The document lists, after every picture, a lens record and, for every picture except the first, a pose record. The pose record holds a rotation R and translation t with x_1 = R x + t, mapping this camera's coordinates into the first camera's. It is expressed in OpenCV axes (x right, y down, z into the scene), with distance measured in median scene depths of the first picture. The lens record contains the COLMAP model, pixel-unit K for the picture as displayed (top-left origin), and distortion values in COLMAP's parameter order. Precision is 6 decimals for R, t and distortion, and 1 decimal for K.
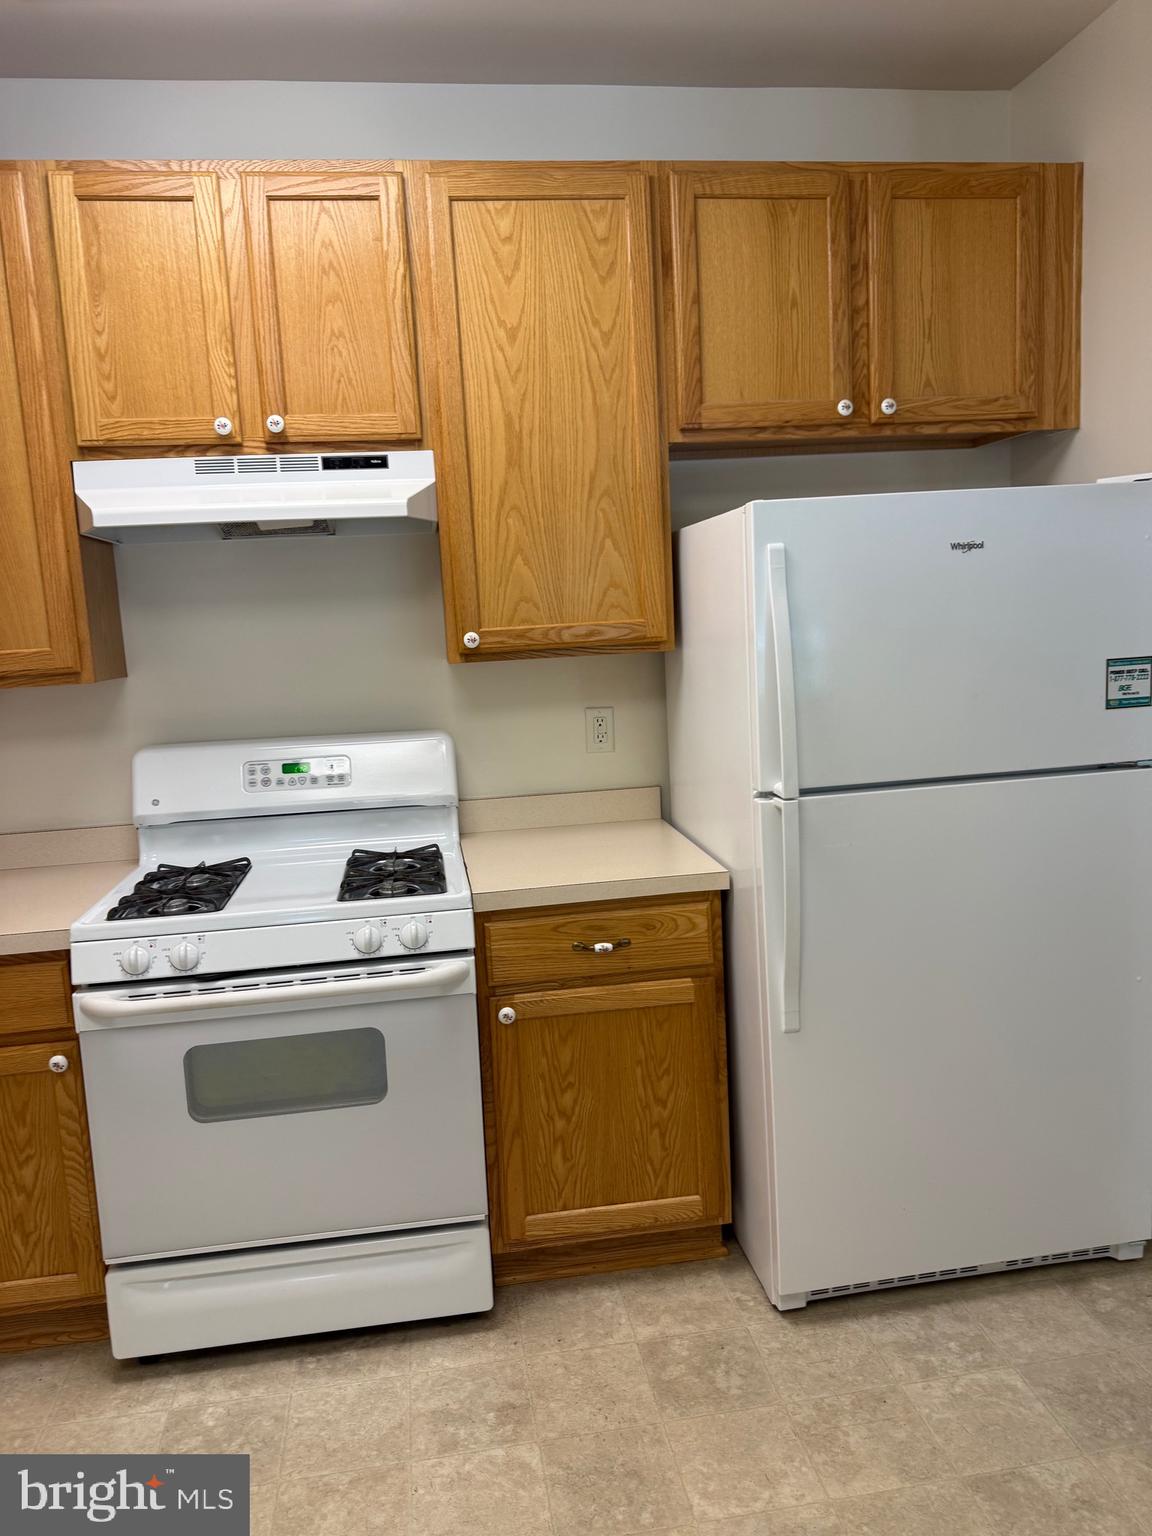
lens RADIAL K [[1087.4, 0, 570.8], [0, 1087.4, 767.1], [0, 0, 1]] dist [0.049172, -0.057736]
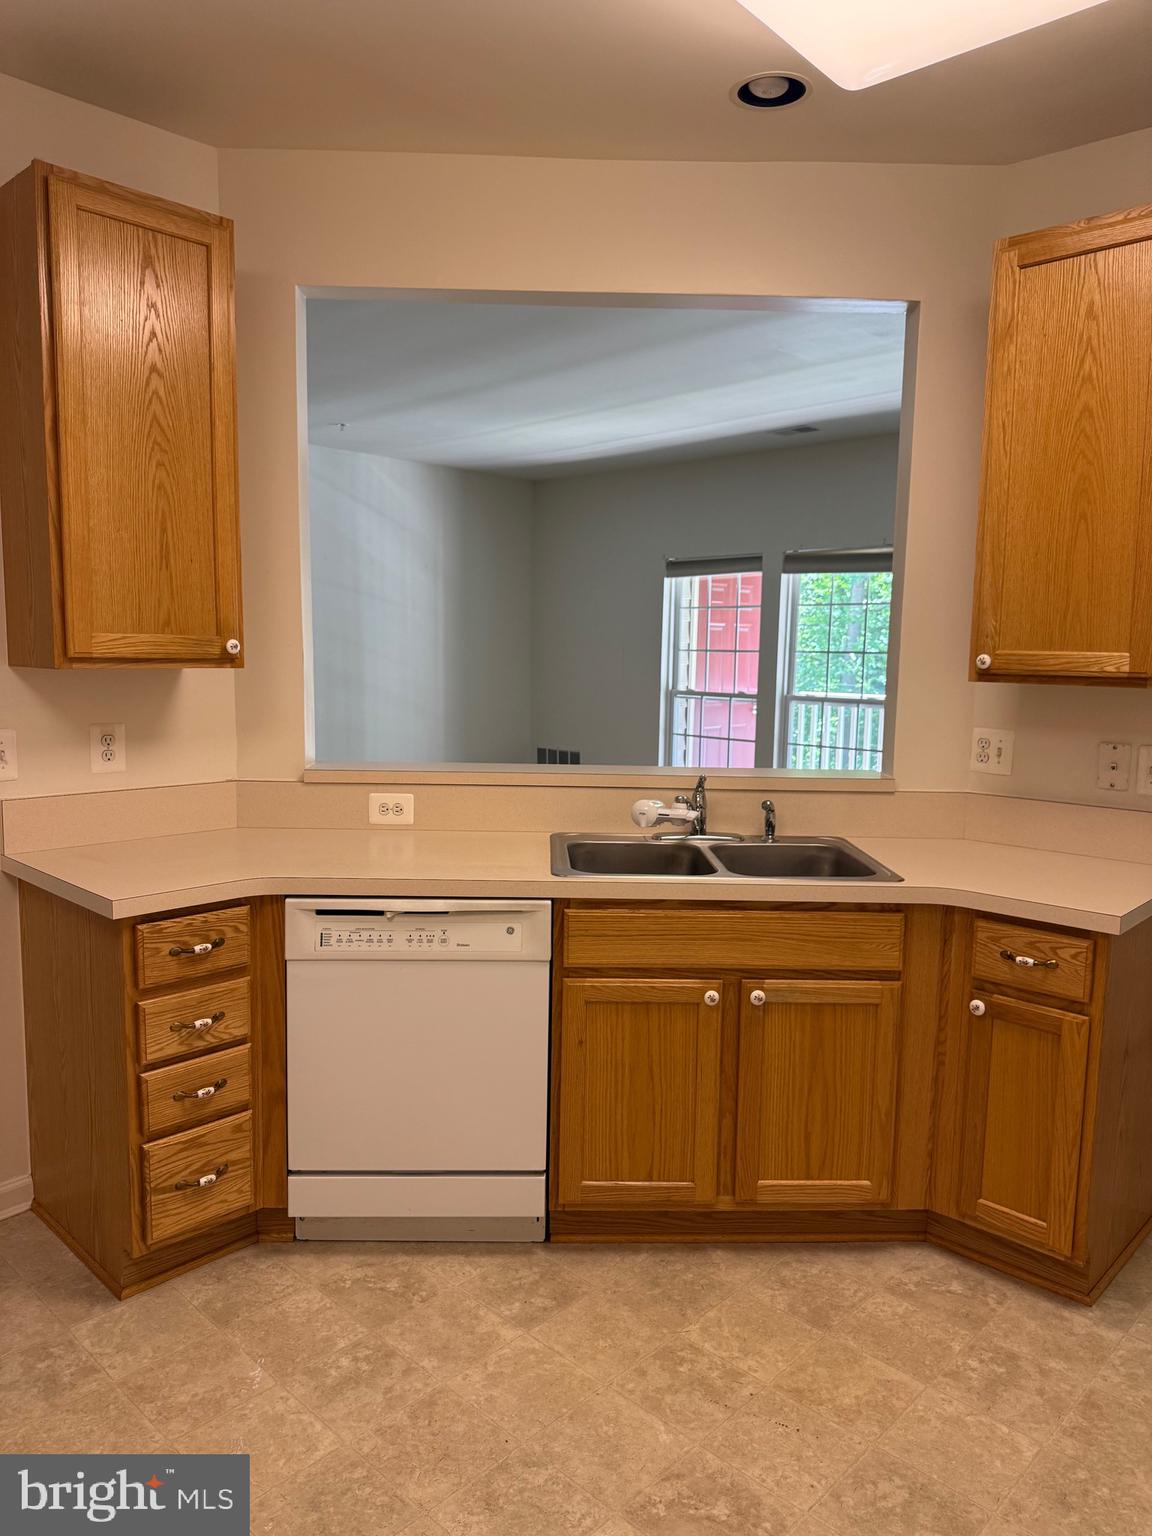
lens RADIAL K [[1087.4, 0, 565.9], [0, 1087.4, 766.6], [0, 0, 1]] dist [0.049172, -0.057736]
pose [[-0.611314, -0.048893, 0.789876, -0.393835], [0.124672, 0.979677, 0.157130, -0.216414], [-0.781506, 0.194531, -0.592795, 1.684068]]
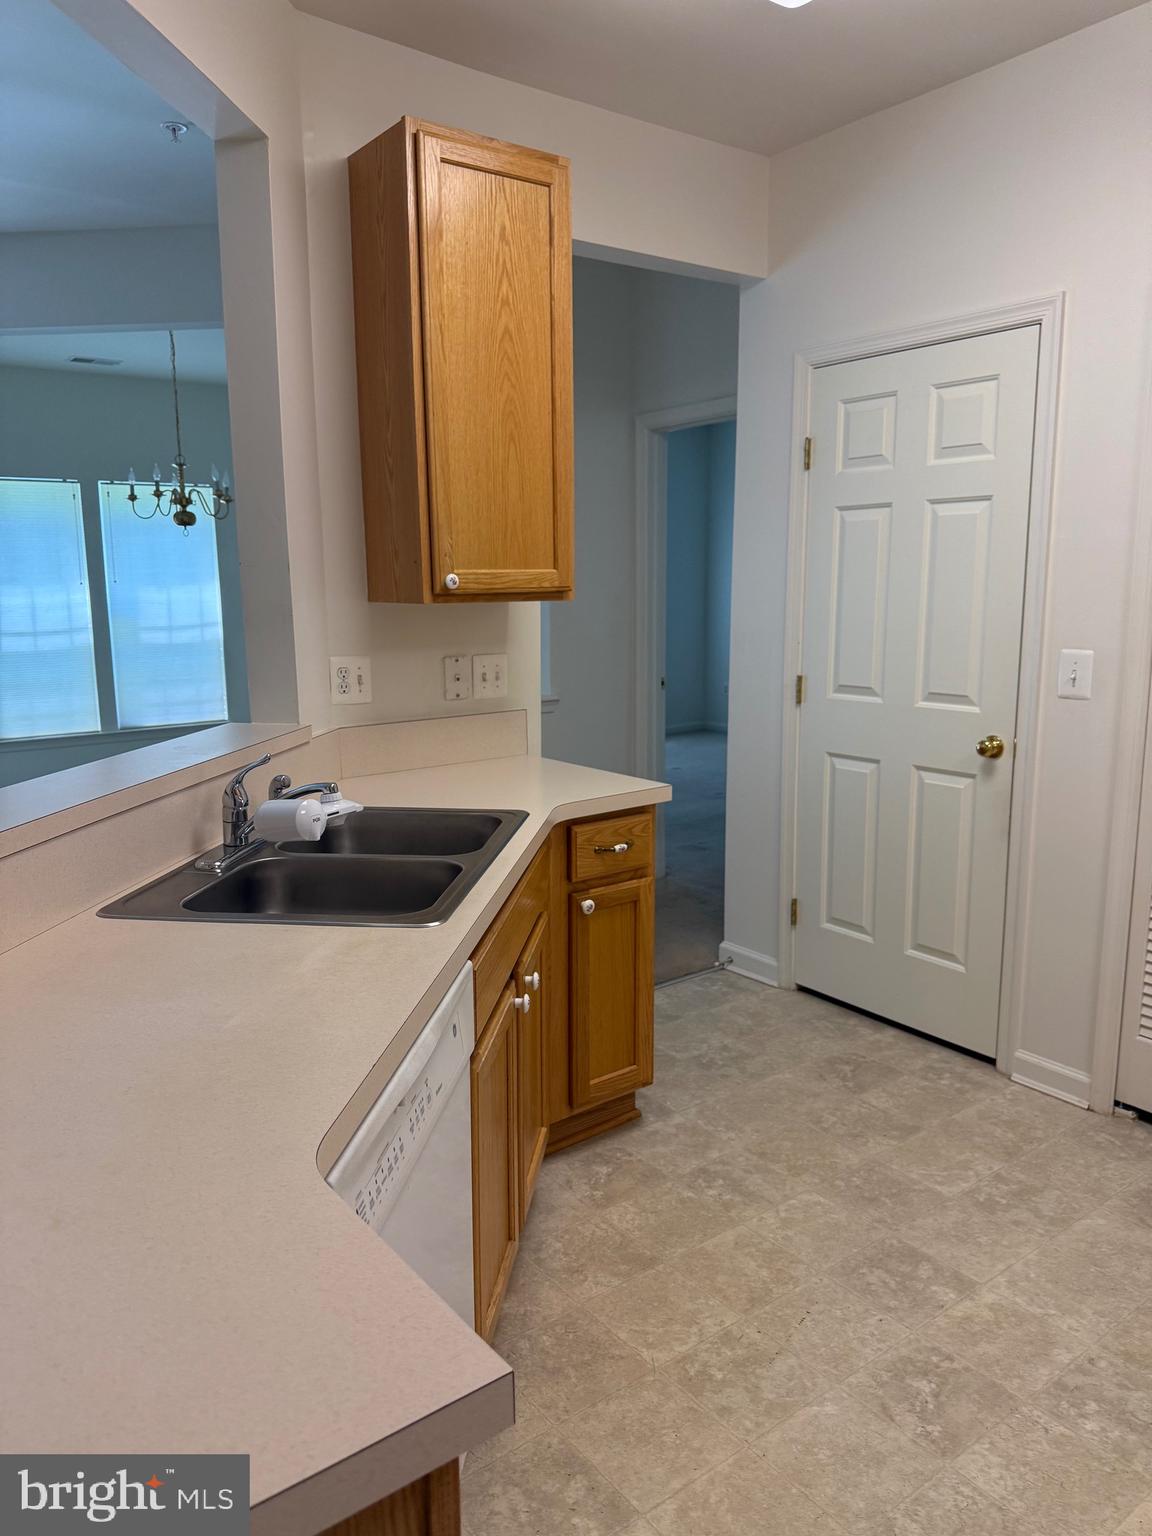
lens RADIAL K [[1087.4, 0, 572.5], [0, 1087.4, 767.8], [0, 0, 1]] dist [0.049172, -0.057736]
pose [[-0.876568, 0.144961, -0.458928, 0.852483], [-0.005651, 0.950395, 0.310995, -0.257810], [0.481245, 0.275202, -0.832266, 1.662581]]
